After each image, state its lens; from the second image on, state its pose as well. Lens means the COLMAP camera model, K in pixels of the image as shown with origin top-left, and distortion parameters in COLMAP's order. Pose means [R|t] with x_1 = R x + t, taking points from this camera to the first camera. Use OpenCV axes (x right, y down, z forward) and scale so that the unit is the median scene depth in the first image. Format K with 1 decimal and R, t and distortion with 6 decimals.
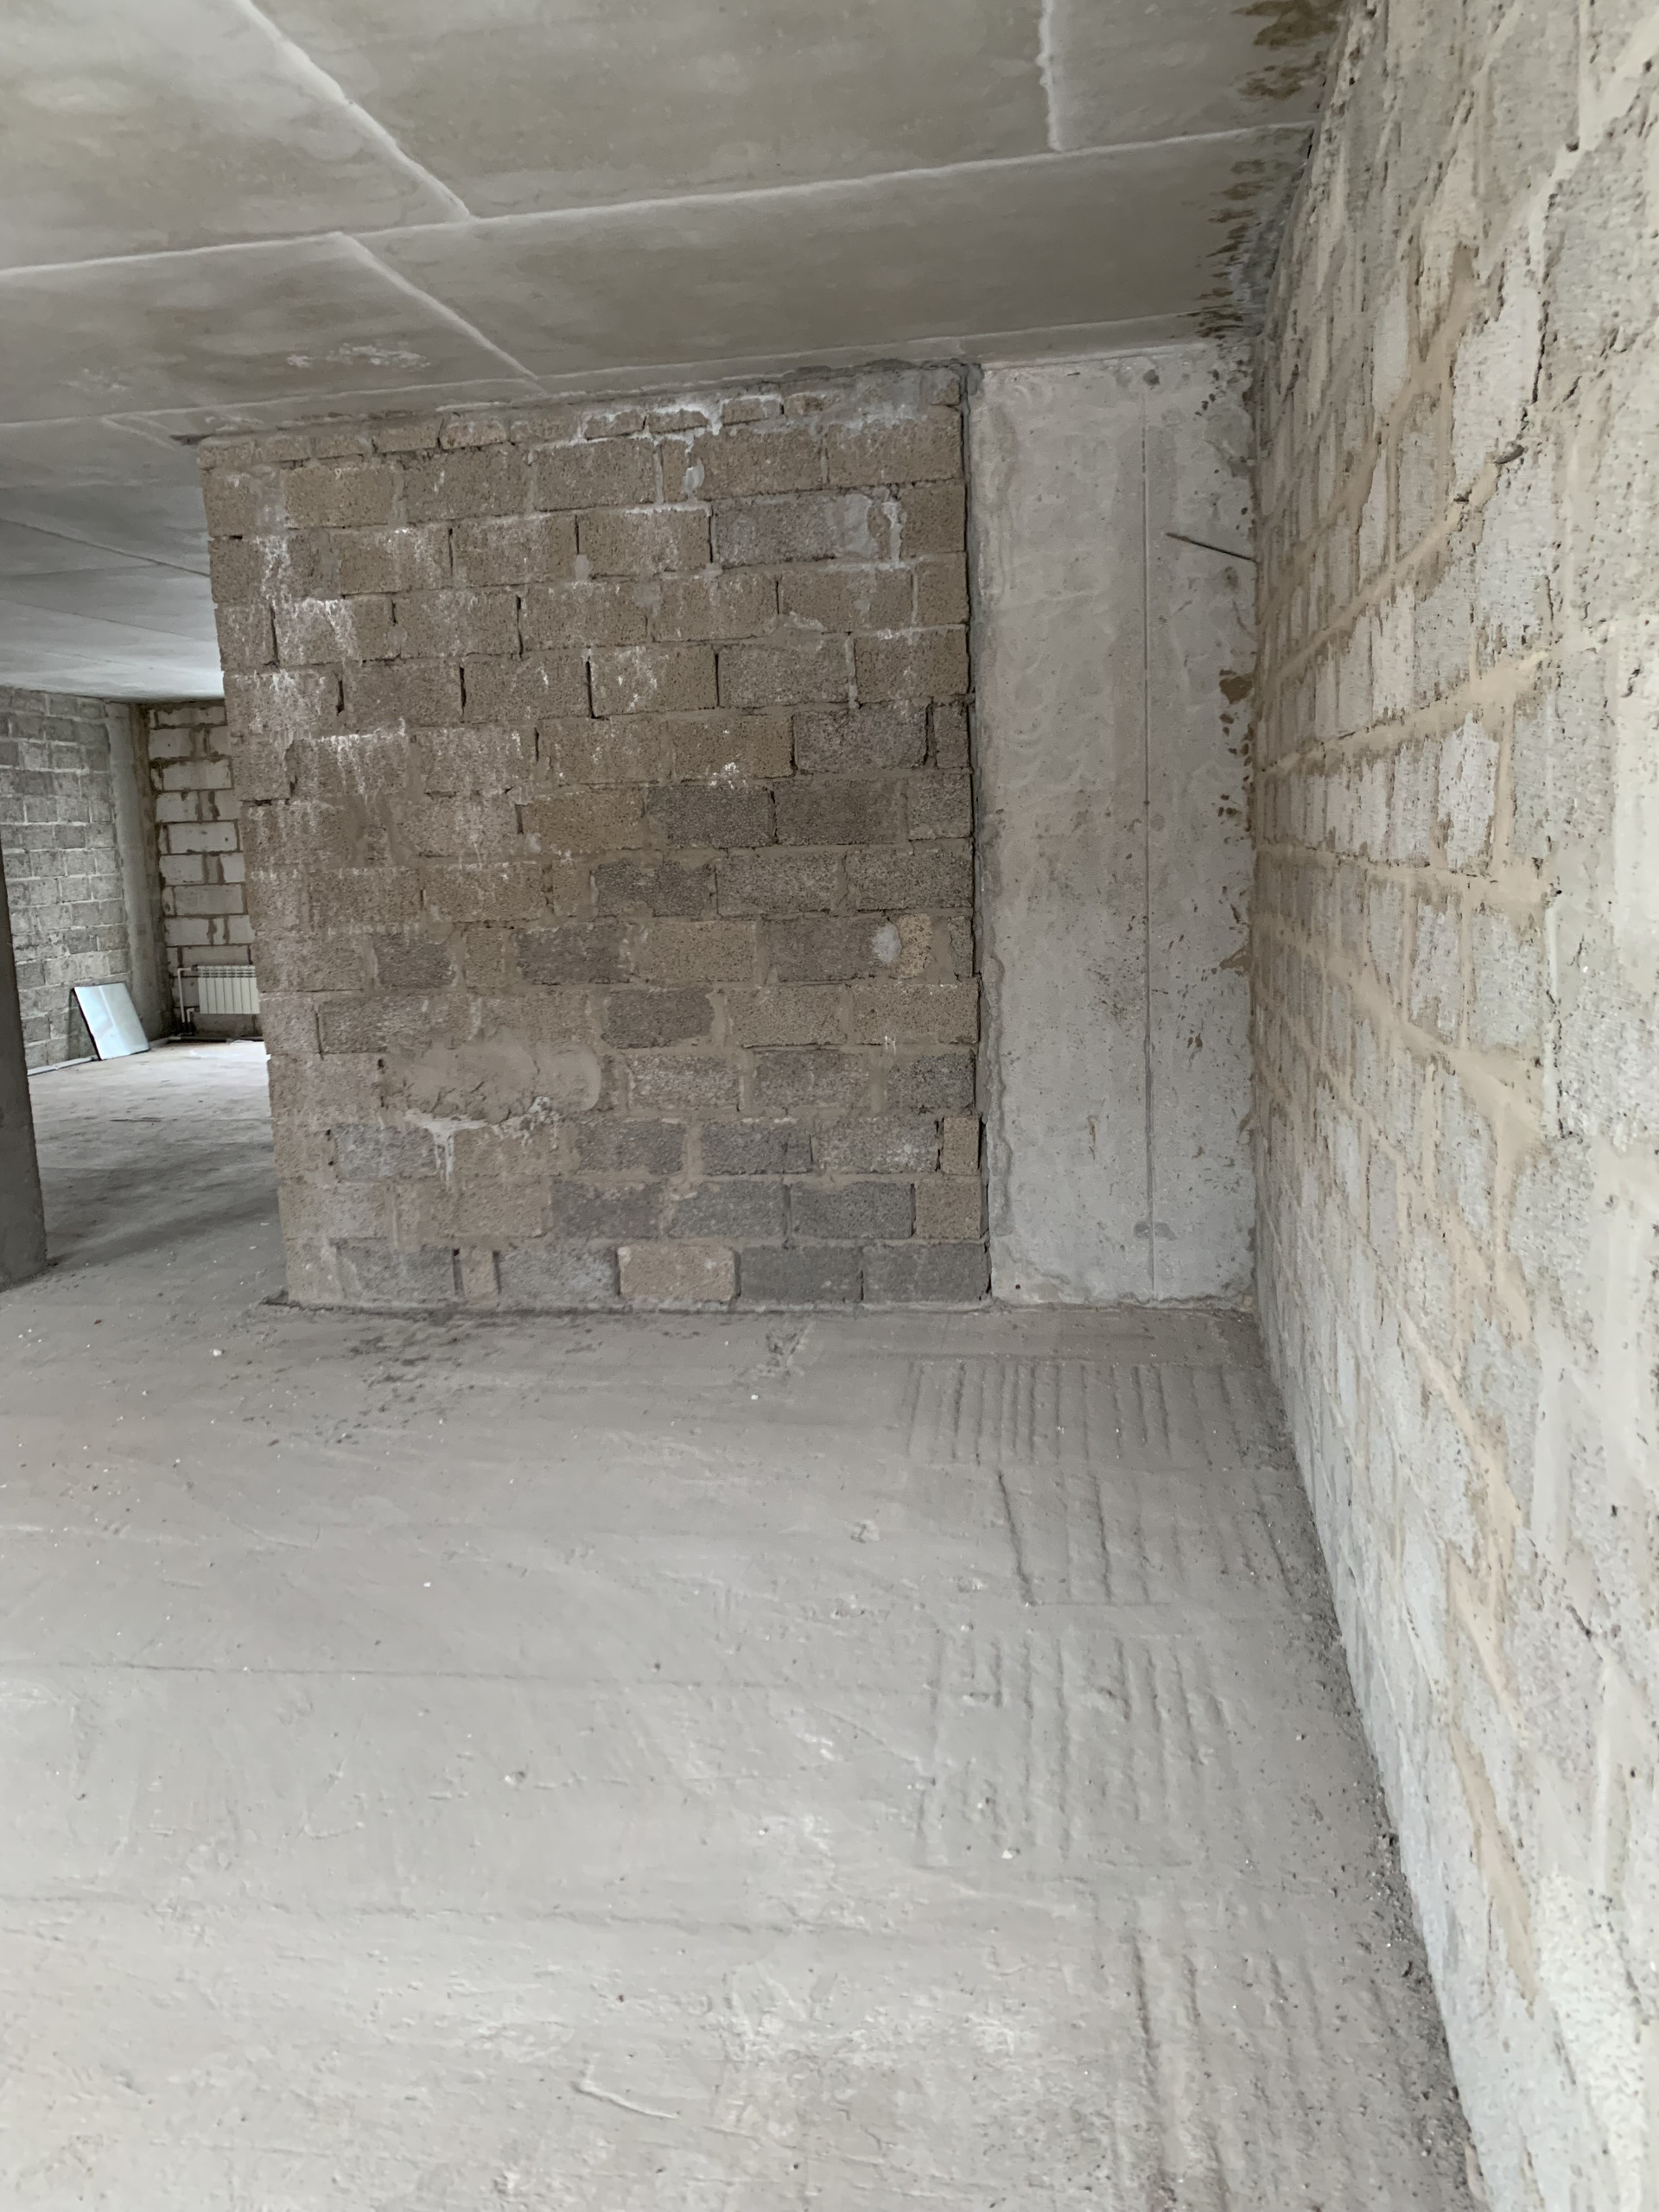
lens RADIAL K [[1684.1, 0, 818.8], [0, 1684.1, 1097.9], [0, 0, 1]] dist [0.039502, -0.041058]
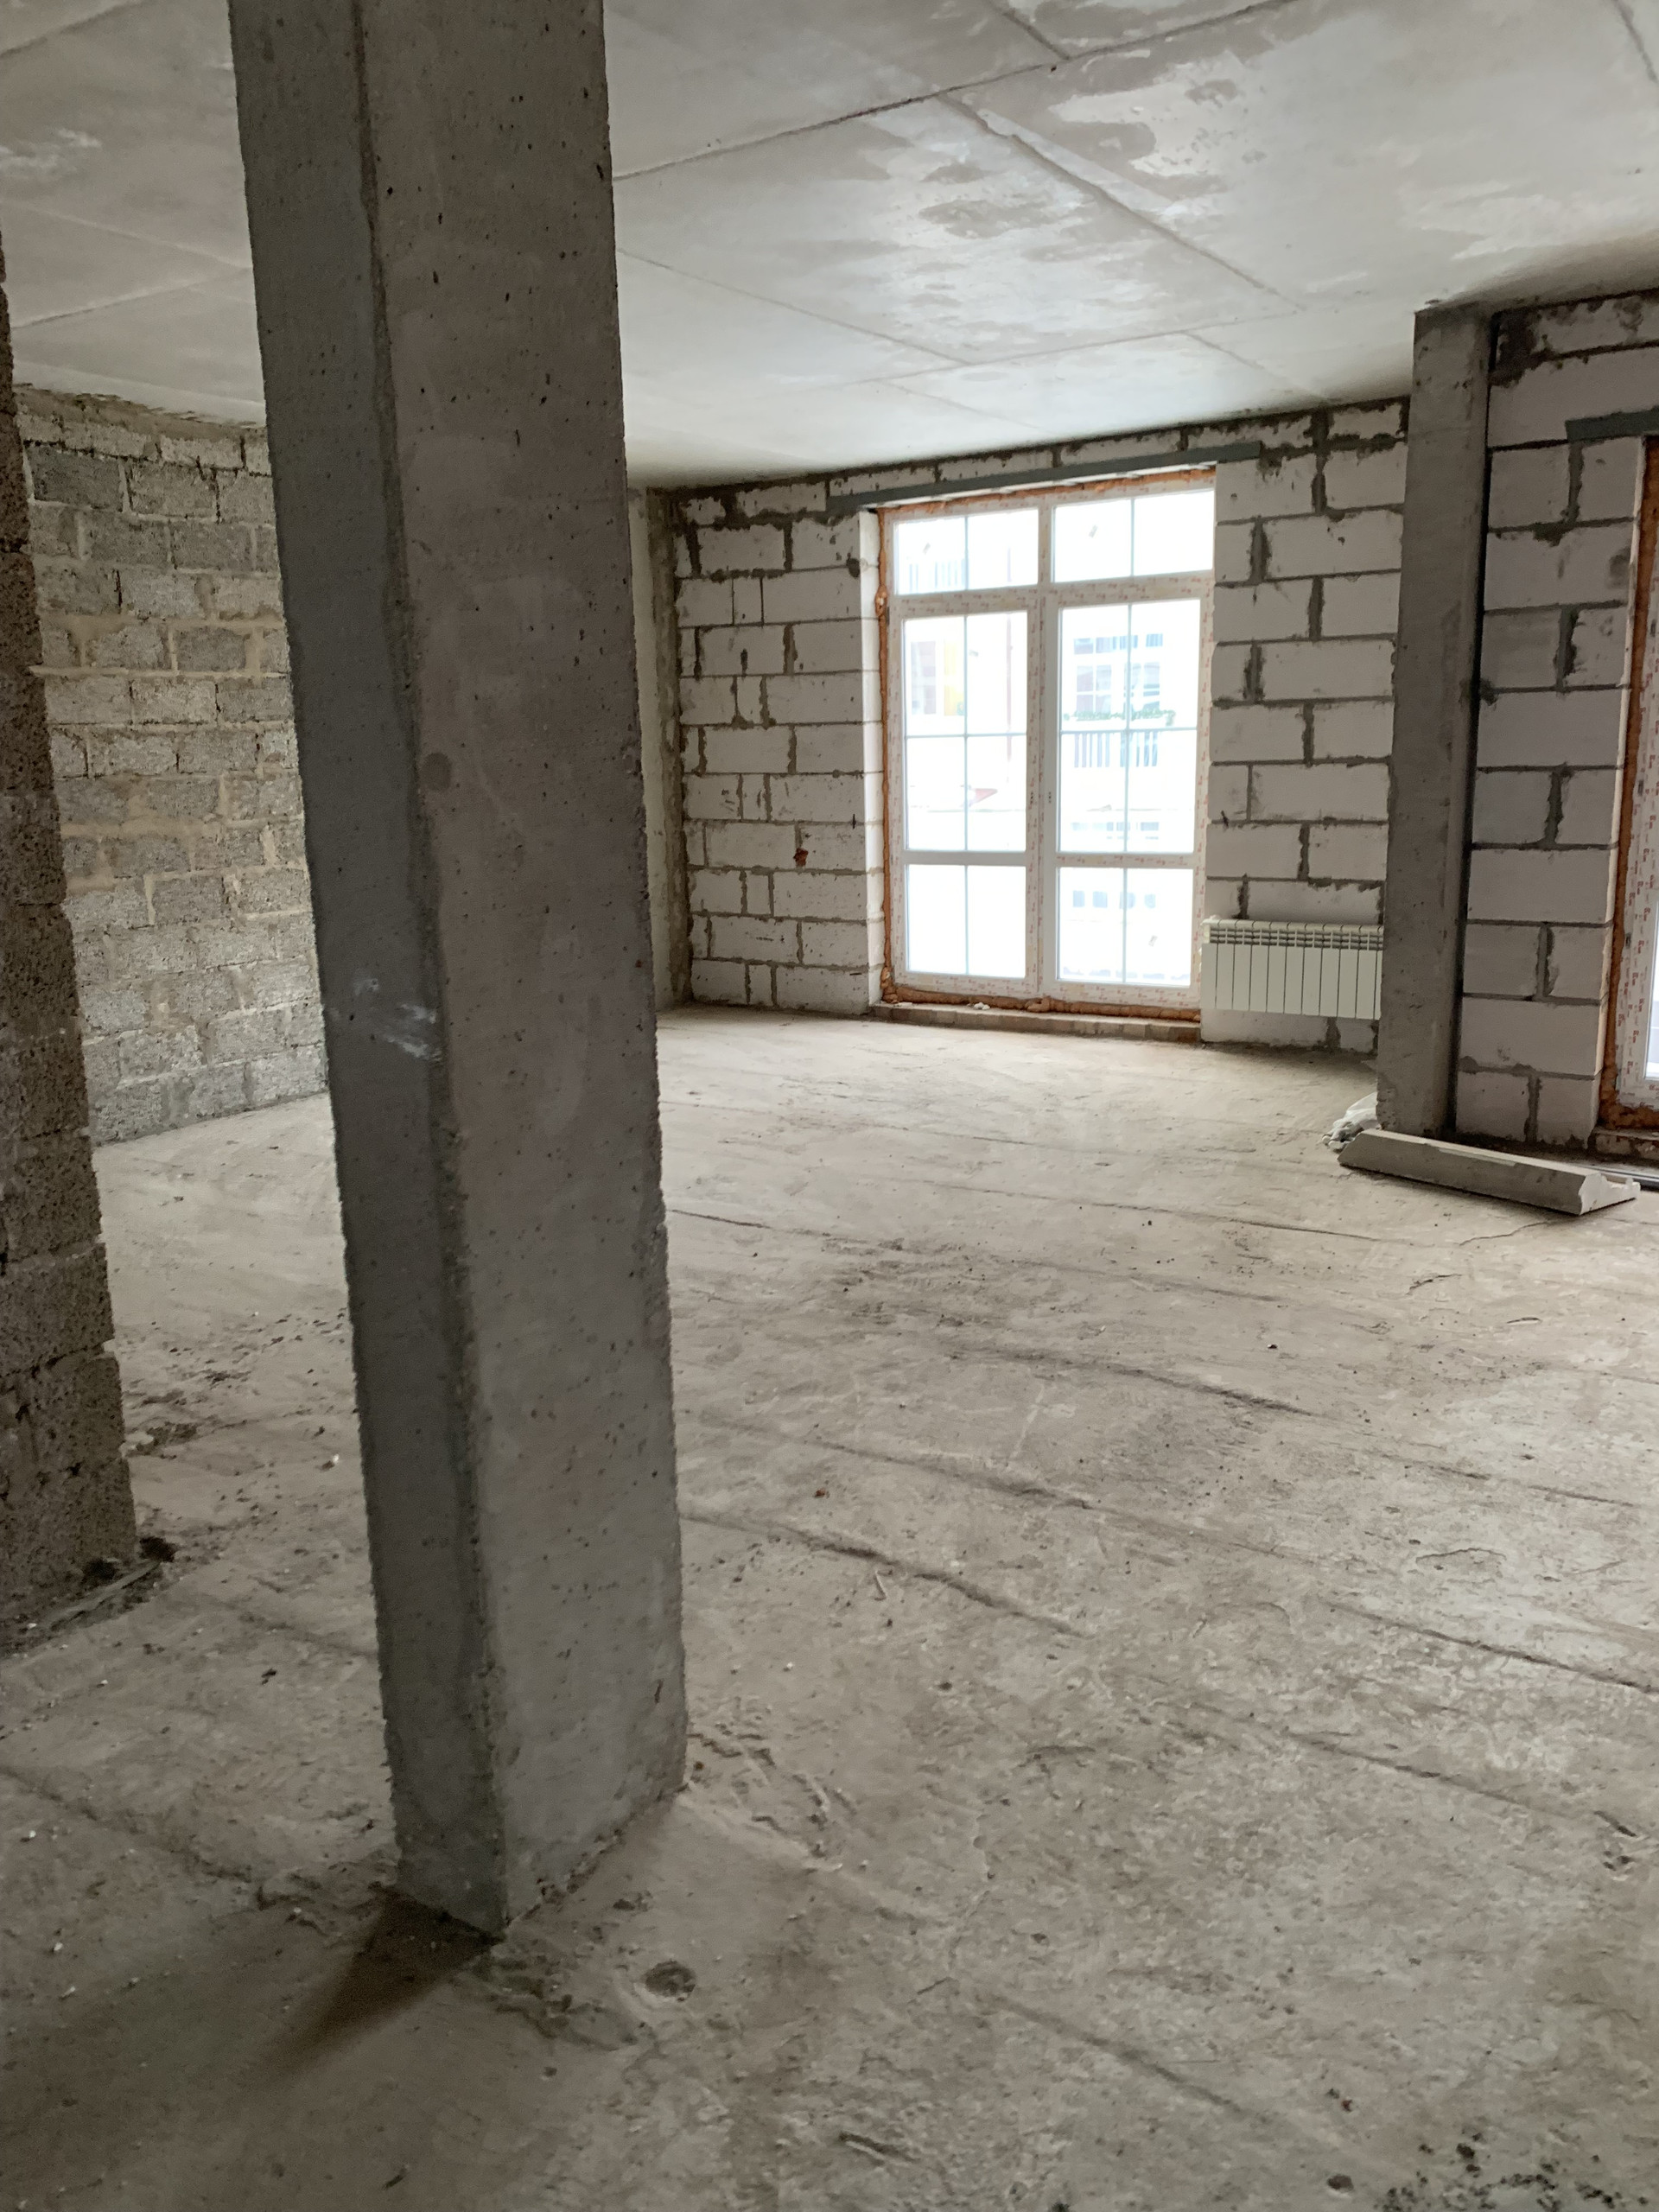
lens RADIAL K [[1684.1, 0, 837.9], [0, 1684.1, 1122.2], [0, 0, 1]] dist [0.039502, -0.041058]
pose [[-0.919731, -0.026821, 0.391631, -0.803088], [0.120571, 0.930135, 0.346859, -0.196559], [-0.373573, 0.366237, -0.852240, 1.440072]]
